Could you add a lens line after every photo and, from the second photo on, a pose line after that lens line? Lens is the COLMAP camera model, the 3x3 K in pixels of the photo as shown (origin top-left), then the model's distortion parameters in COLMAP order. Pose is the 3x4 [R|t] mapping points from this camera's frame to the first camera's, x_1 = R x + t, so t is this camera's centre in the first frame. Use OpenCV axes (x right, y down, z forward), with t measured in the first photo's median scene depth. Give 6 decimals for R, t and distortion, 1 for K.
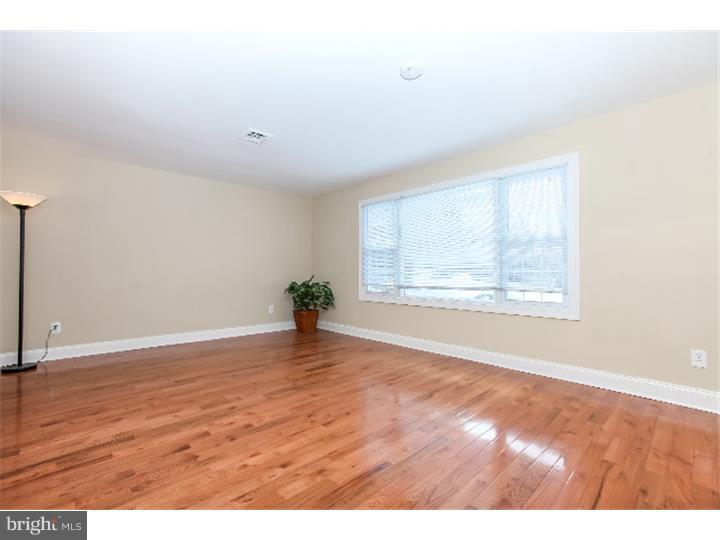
lens RADIAL K [[330.3, 0, 364.2], [0, 330.3, 271.9], [0, 0, 1]] dist [-0.016158, 0.000719]
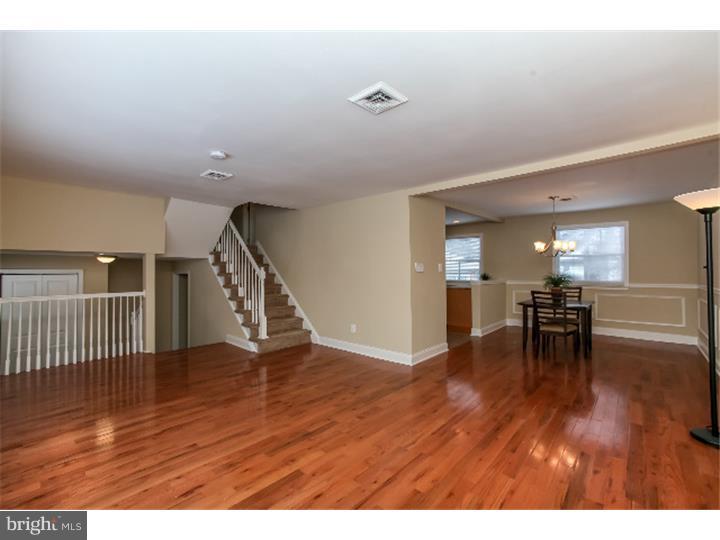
lens RADIAL K [[322.3, 0, 360.0], [0, 322.3, 270.0], [0, 0, 1]] dist [-0.016627, 0.000232]
pose [[-0.996820, 0.004774, -0.079537, -0.246618], [0.006294, 0.999802, -0.018865, -0.061680], [0.079431, -0.019306, -0.996653, 1.654810]]
